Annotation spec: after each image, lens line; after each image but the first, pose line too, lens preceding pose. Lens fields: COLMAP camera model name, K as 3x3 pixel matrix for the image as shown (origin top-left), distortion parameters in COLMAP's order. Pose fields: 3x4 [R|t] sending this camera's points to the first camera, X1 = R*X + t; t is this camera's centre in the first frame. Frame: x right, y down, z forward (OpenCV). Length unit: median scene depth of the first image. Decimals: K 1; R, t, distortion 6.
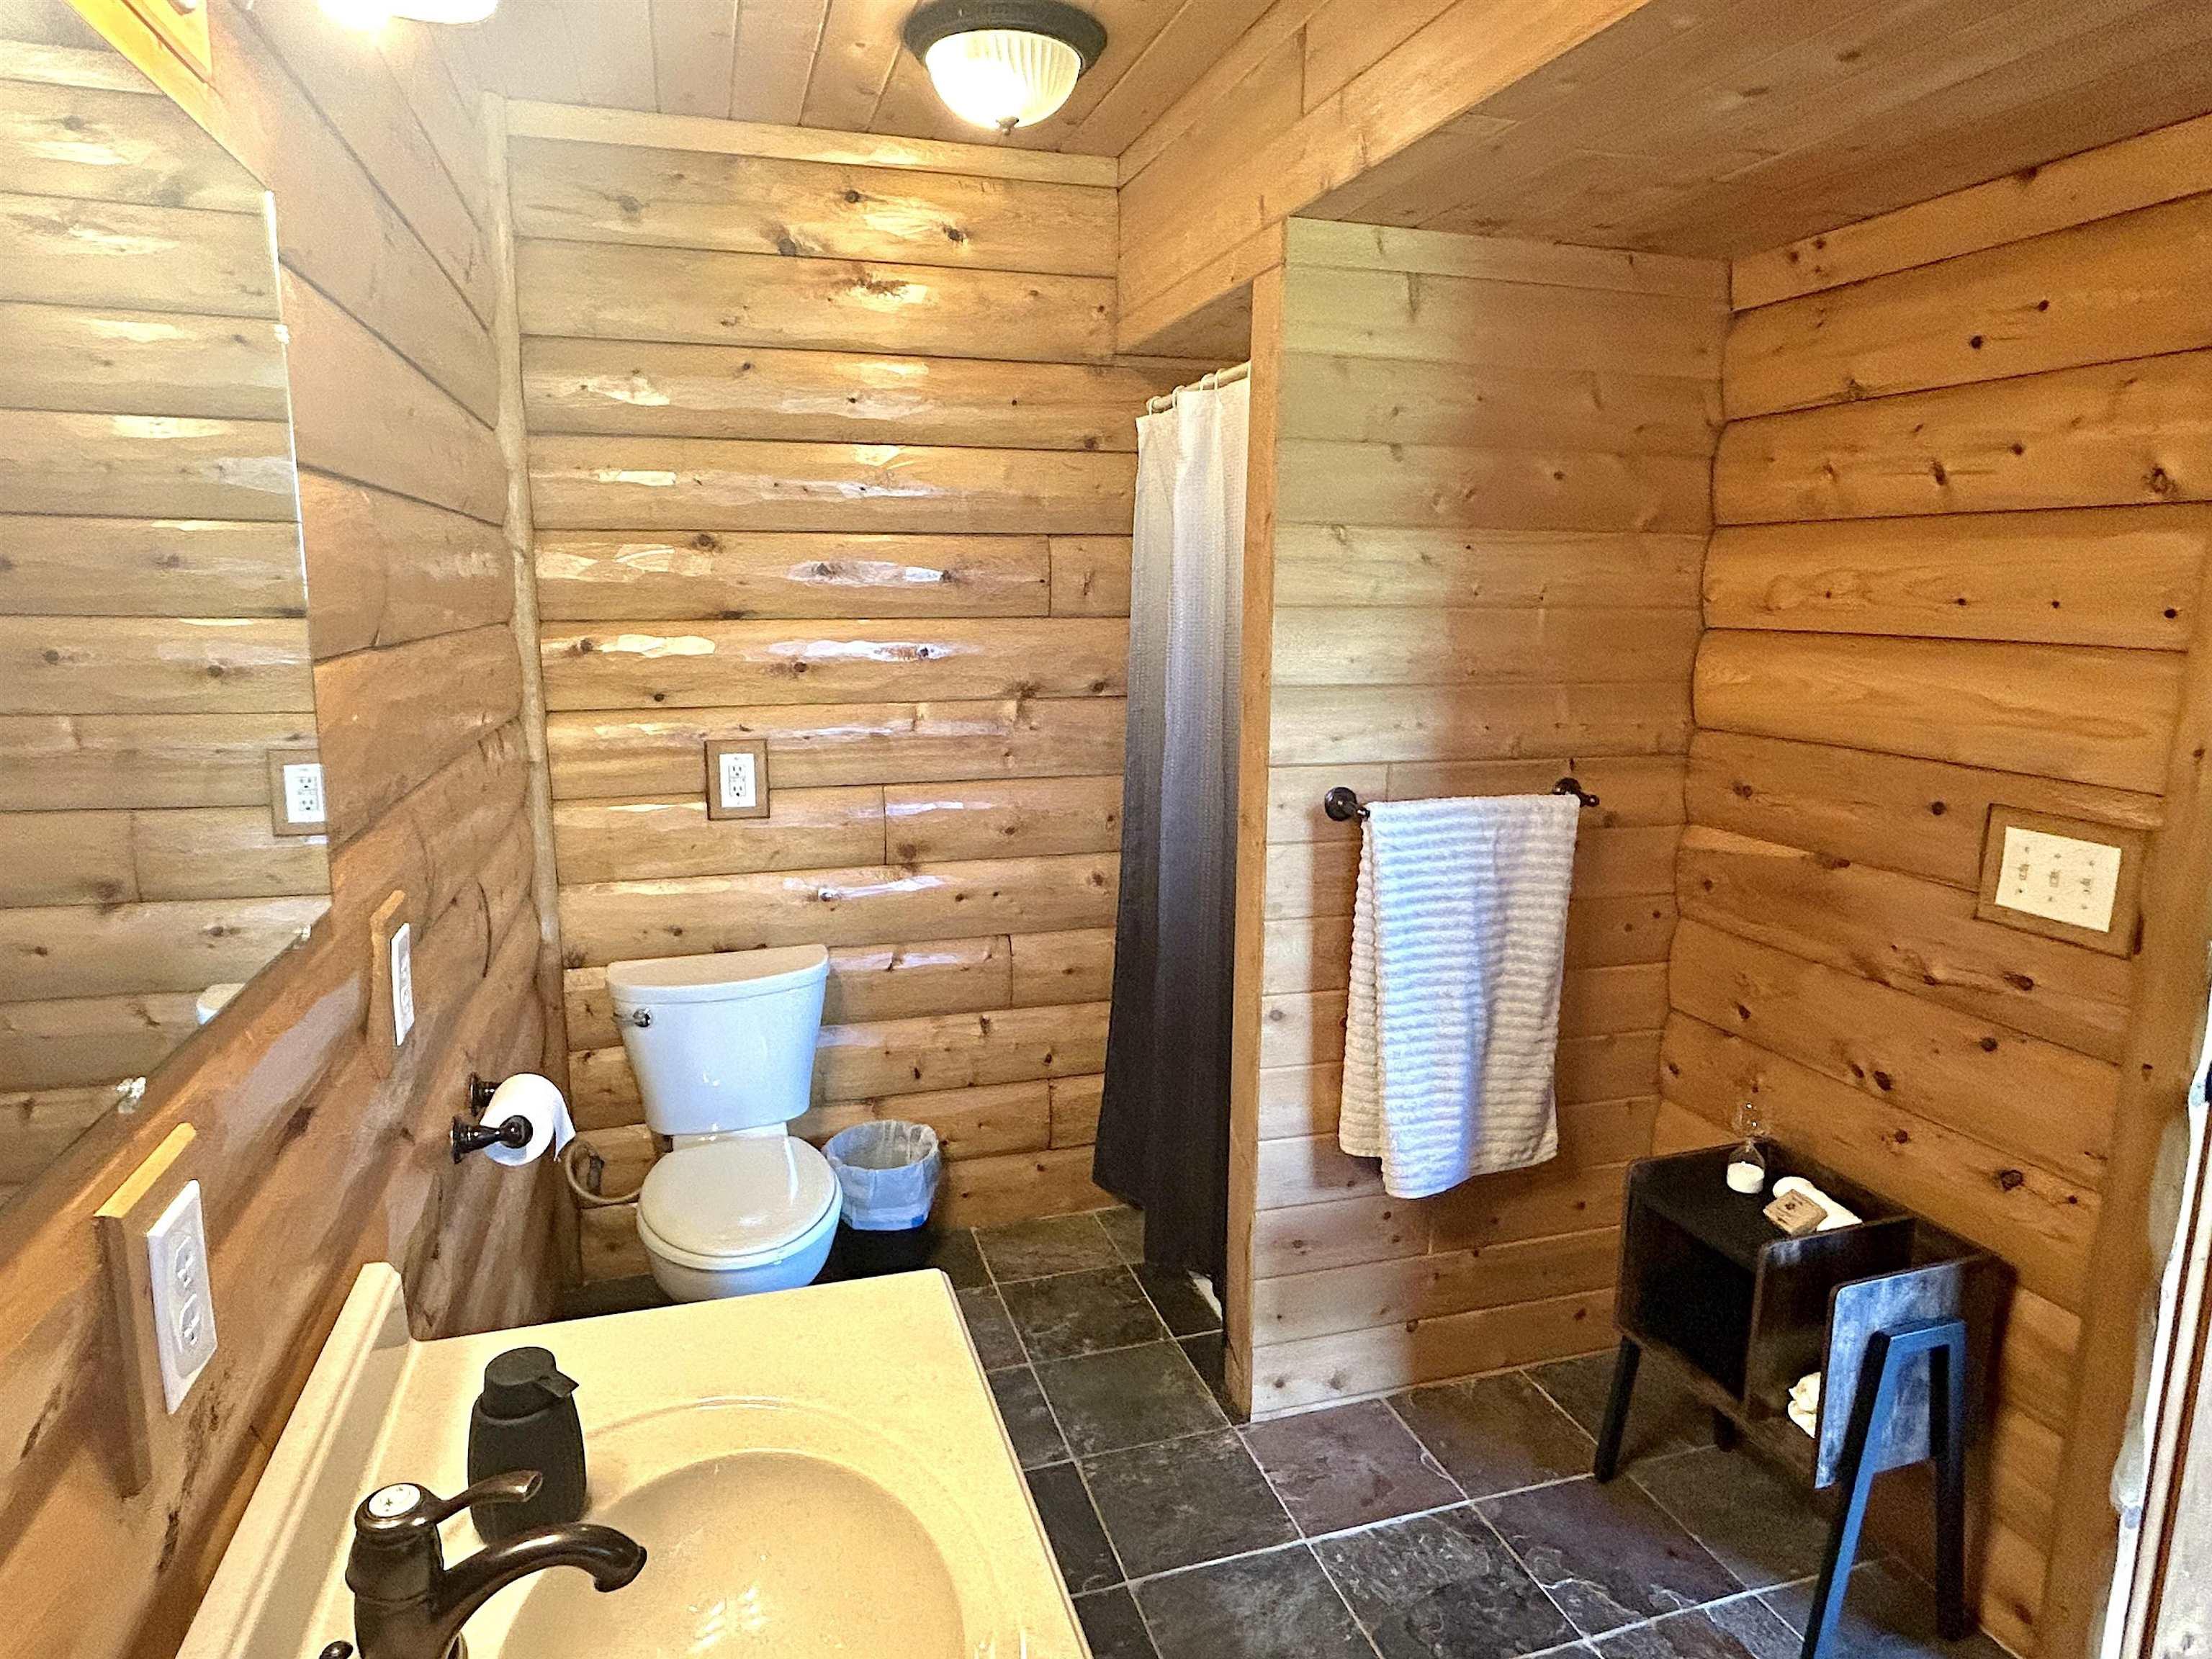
lens RADIAL K [[1313.1, 0, 1102.3], [0, 1313.1, 822.0], [0, 0, 1]] dist [-0.000191, -0.000157]
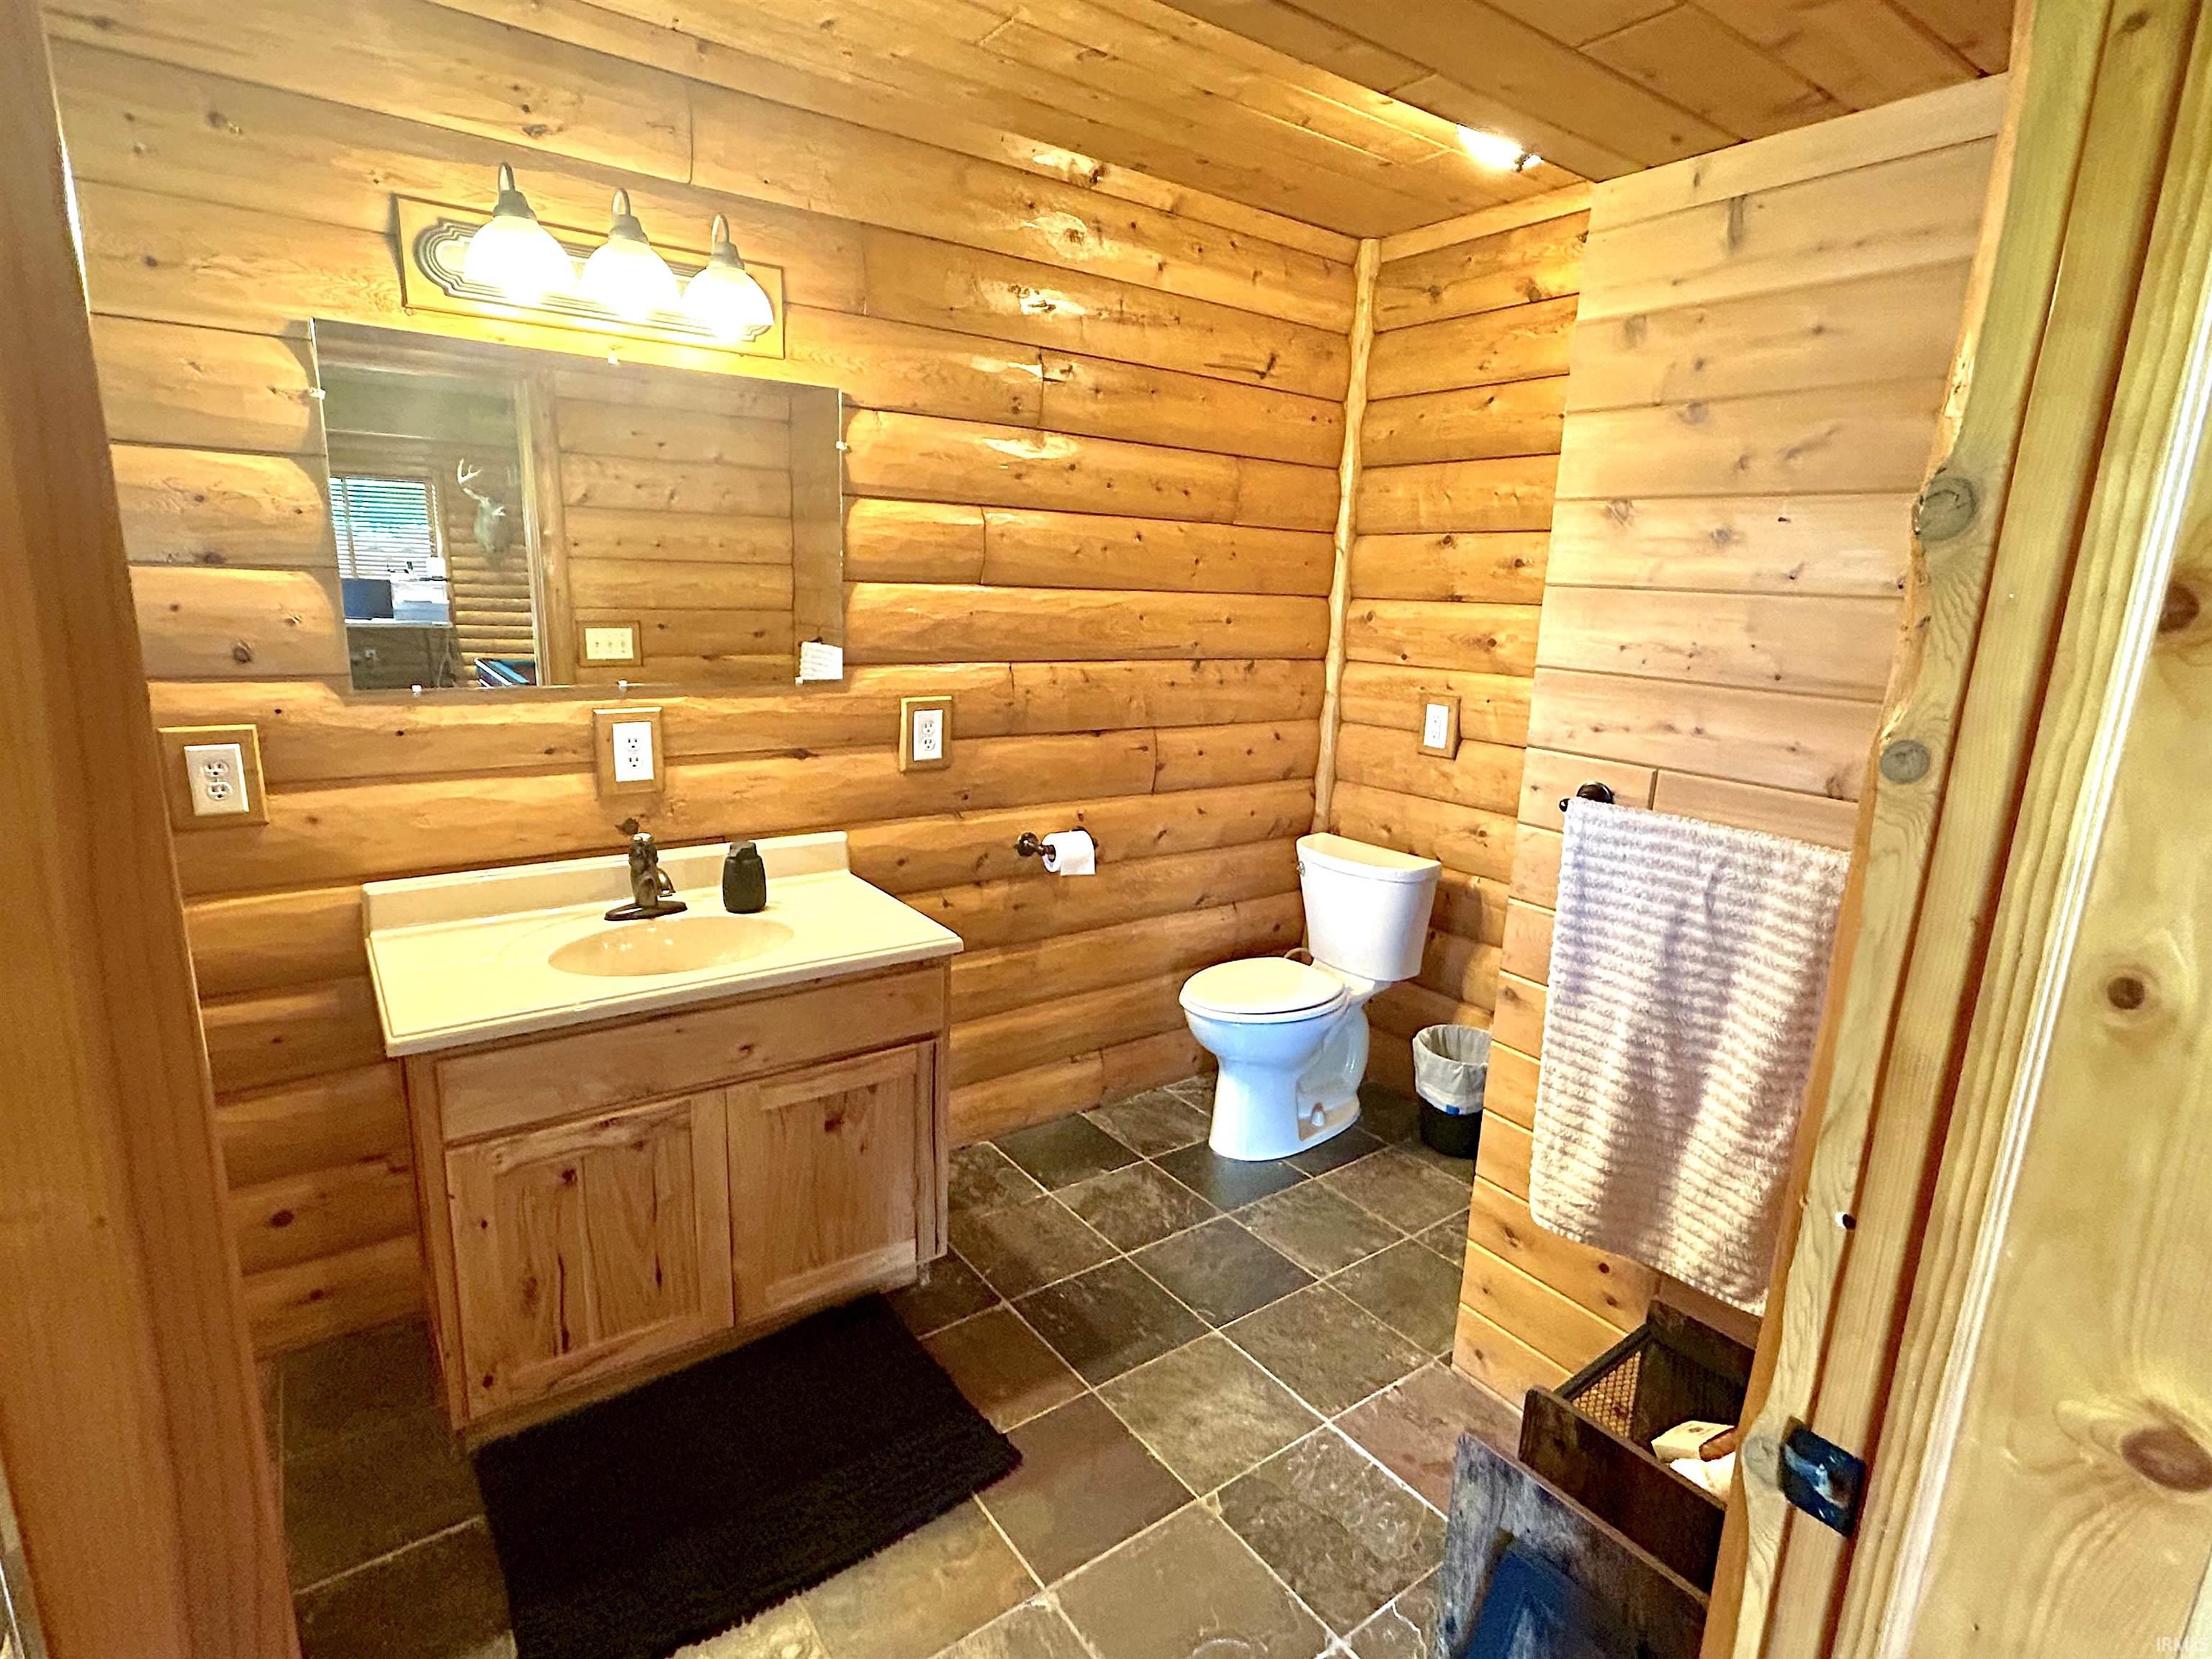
lens RADIAL K [[1109.6, 0, 1106.5], [0, 1109.6, 832.4], [0, 0, 1]] dist [-0.000707, -0.000019]
pose [[0.322657, 0.219342, -0.920750, 0.747734], [-0.206339, 0.965683, 0.157739, -0.041390], [0.923751, 0.139091, 0.356843, 0.367035]]
